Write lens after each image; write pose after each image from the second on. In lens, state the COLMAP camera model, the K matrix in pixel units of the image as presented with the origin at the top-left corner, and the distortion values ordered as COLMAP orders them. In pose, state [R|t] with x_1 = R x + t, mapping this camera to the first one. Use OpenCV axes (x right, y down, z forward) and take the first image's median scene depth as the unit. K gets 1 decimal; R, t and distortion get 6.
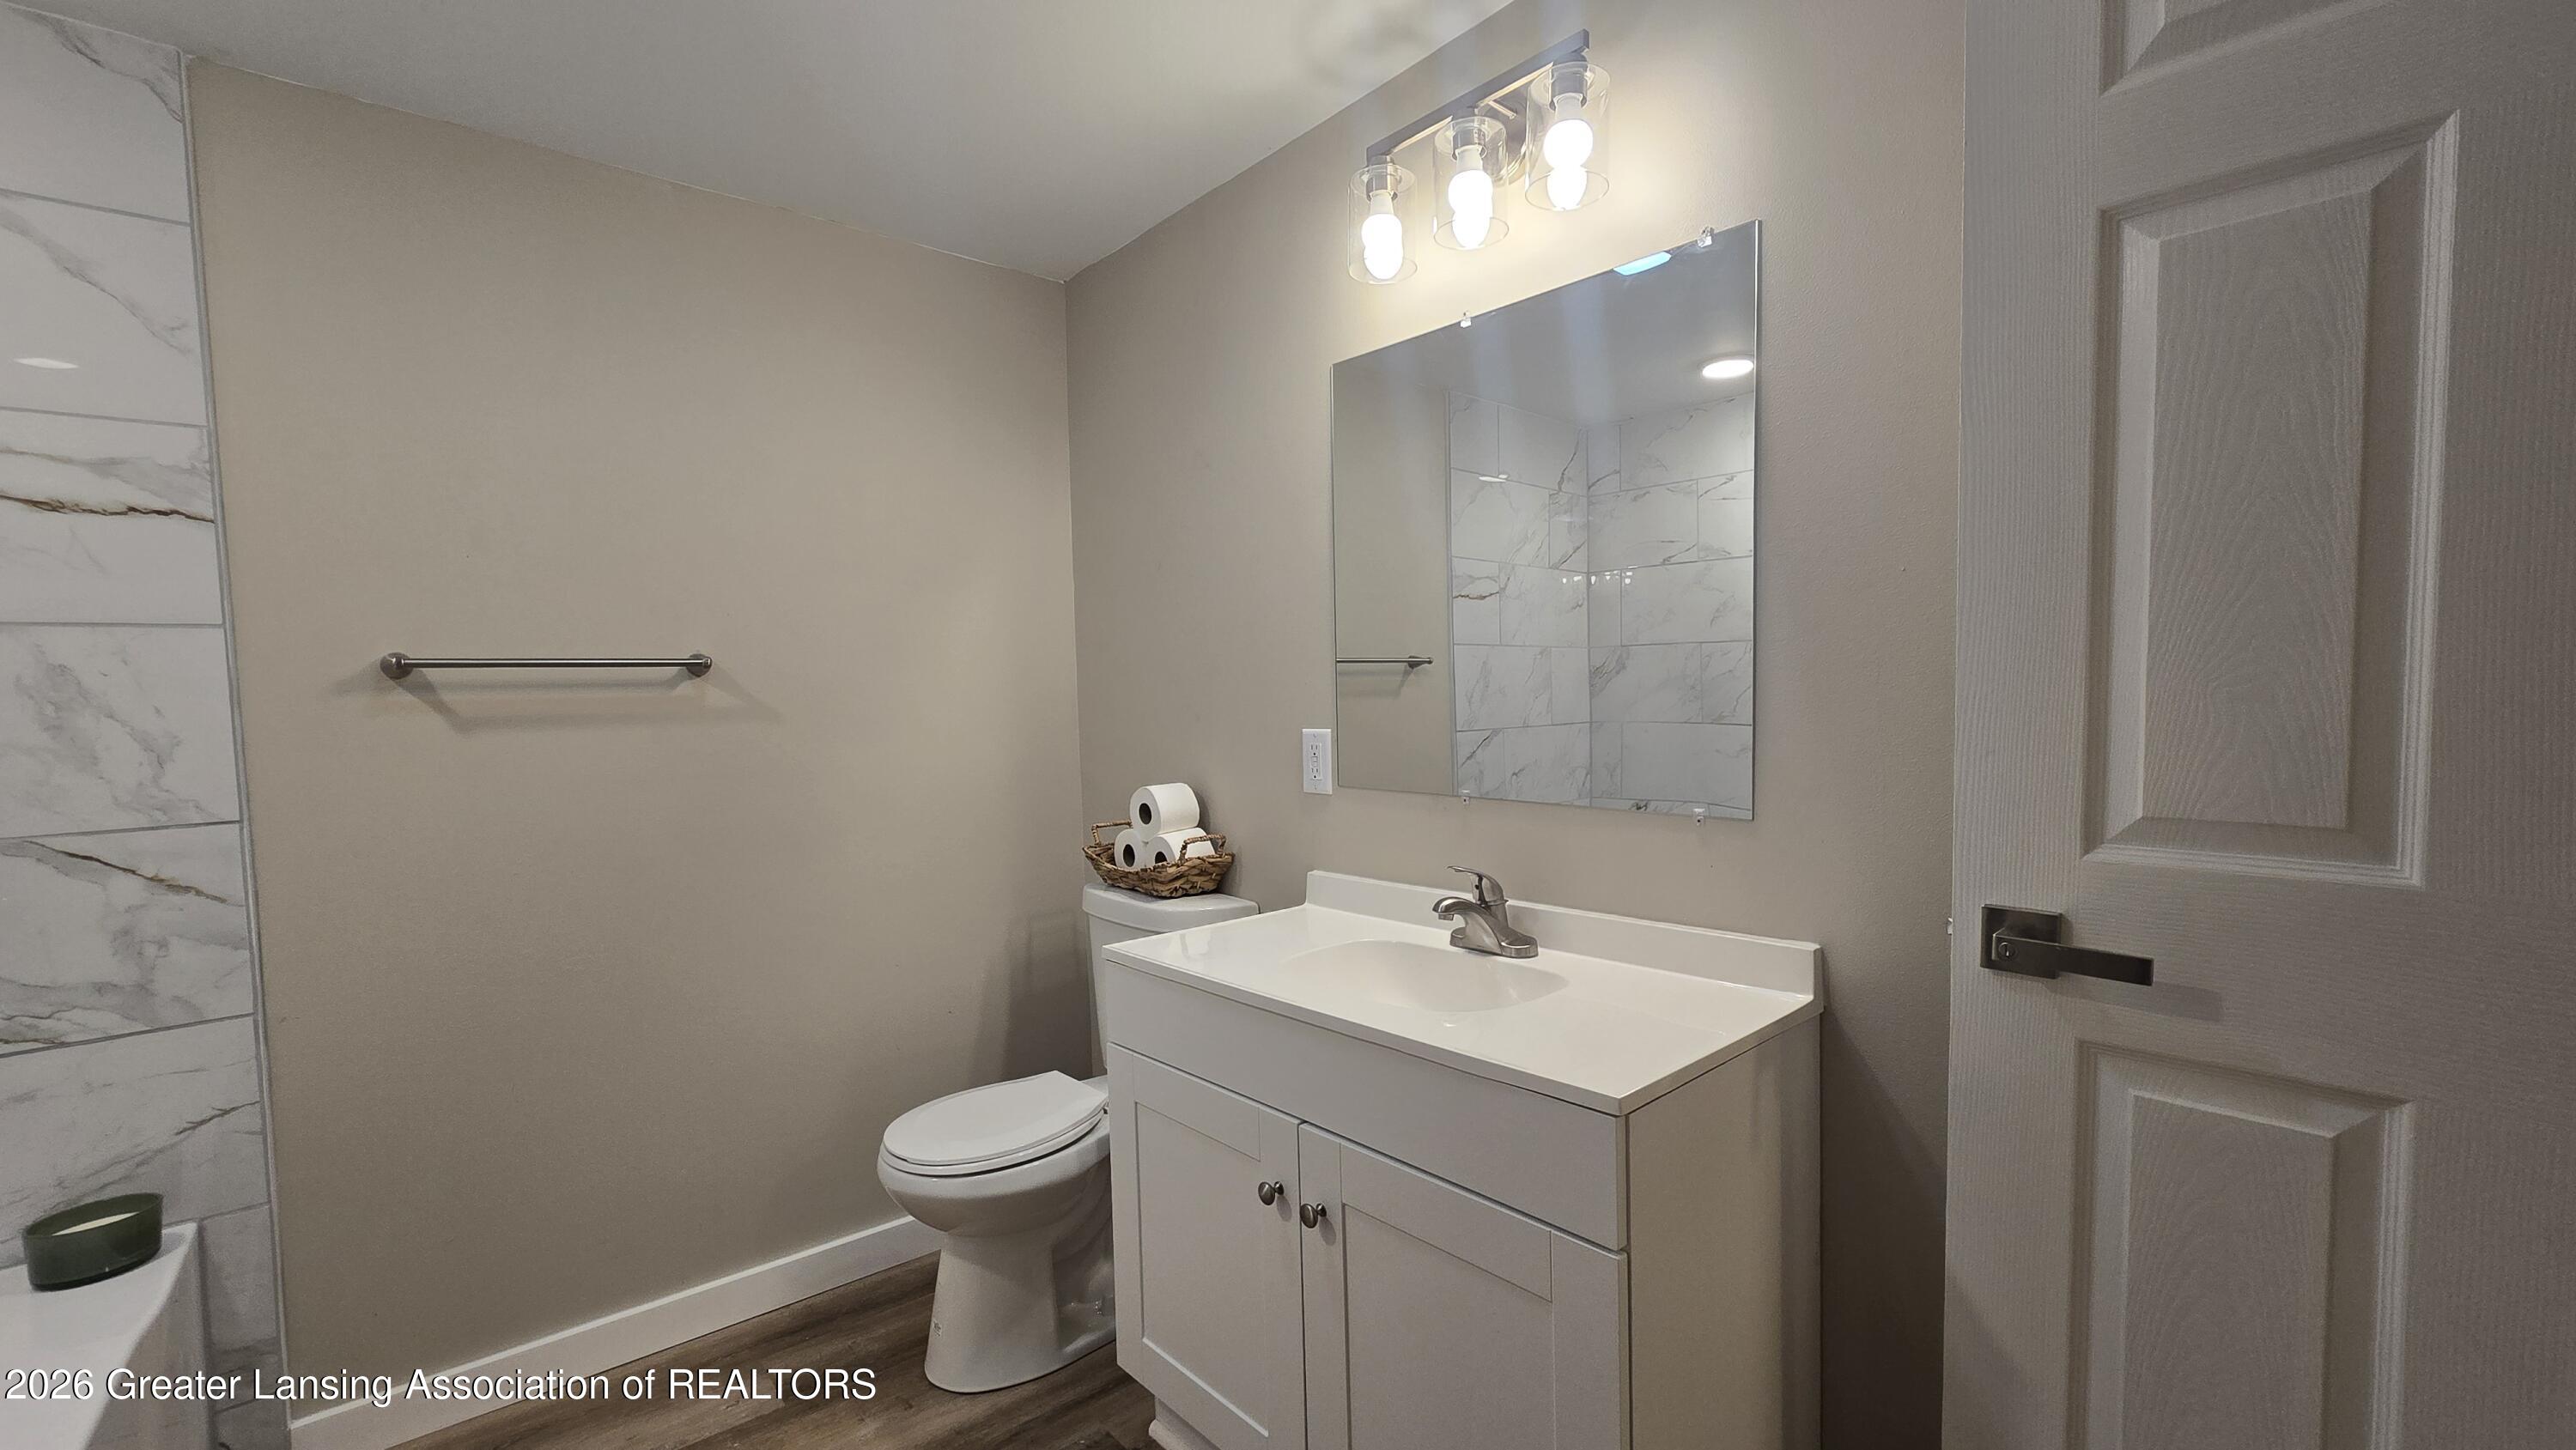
lens RADIAL K [[1078.2, 0, 1287.6], [0, 1078.2, 733.9], [0, 0, 1]] dist [-0.003240, 0.000239]
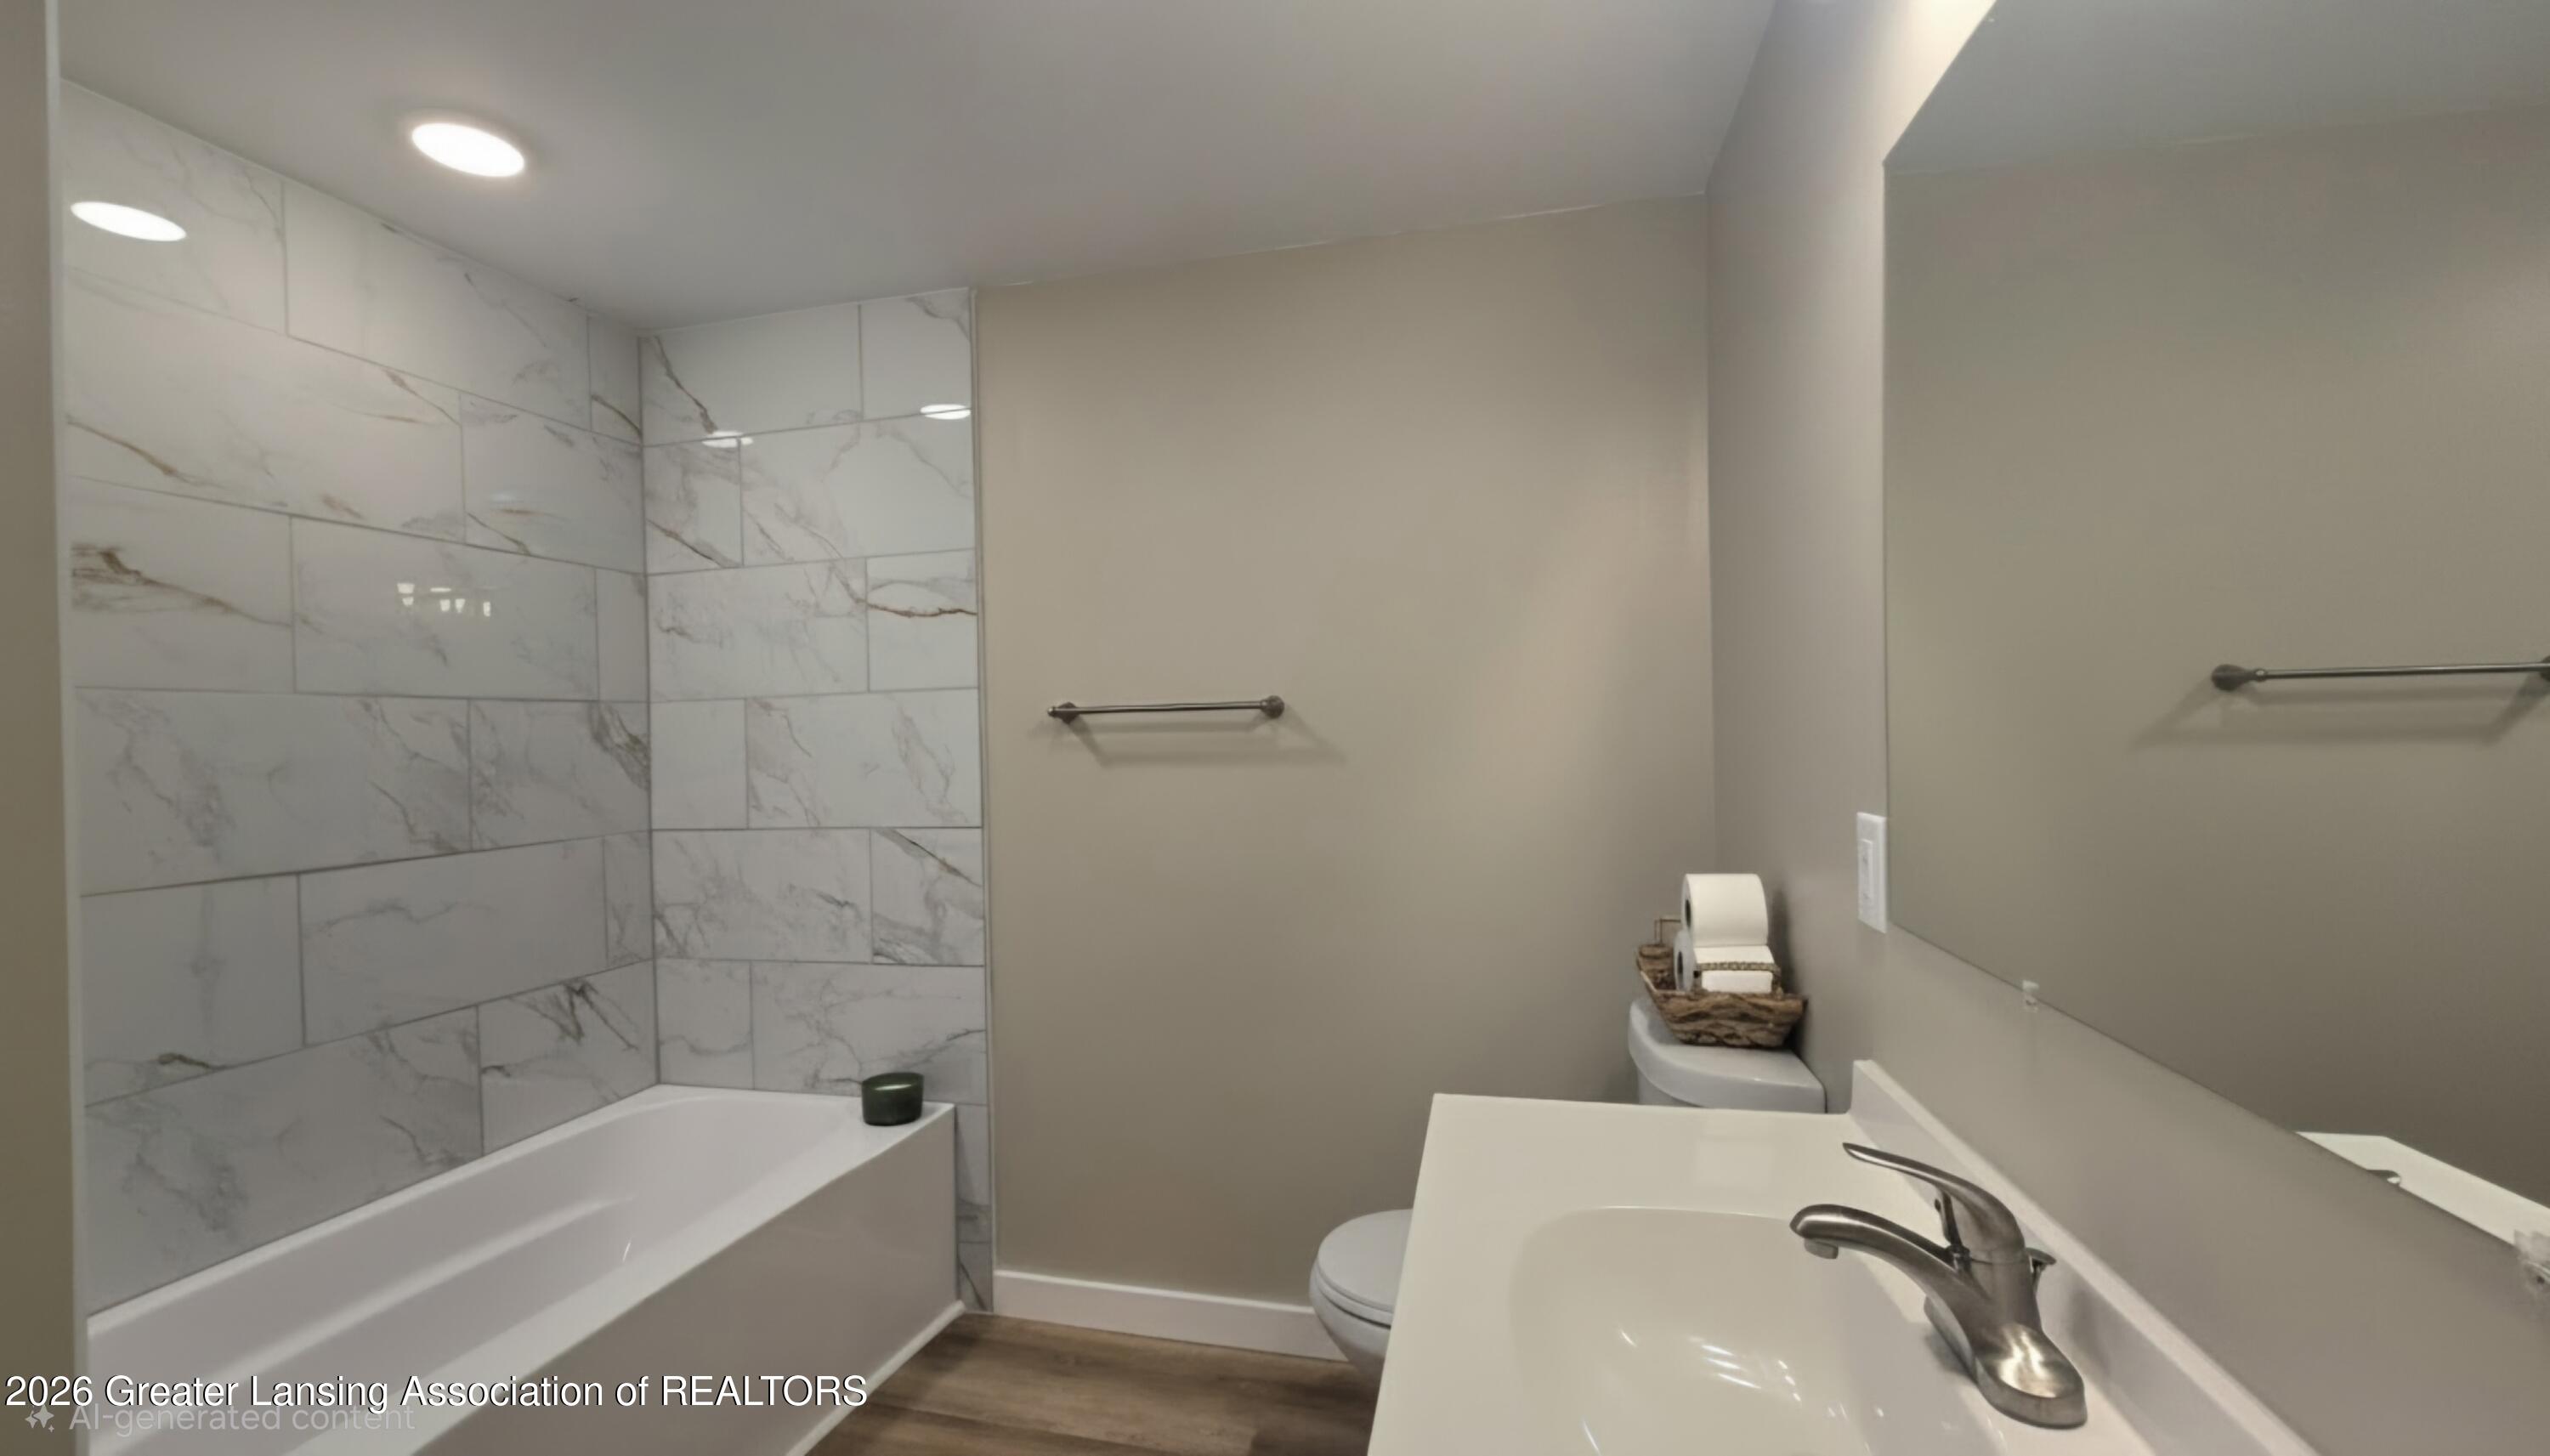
lens RADIAL K [[1068.8, 0, 1273.0], [0, 1068.8, 741.3], [0, 0, 1]] dist [-0.000161, 0.000073]
pose [[0.568472, 0.019439, -0.822473, 0.382472], [-0.023151, 0.999703, 0.007626, -0.049347], [0.822377, 0.014706, 0.568753, 0.519207]]
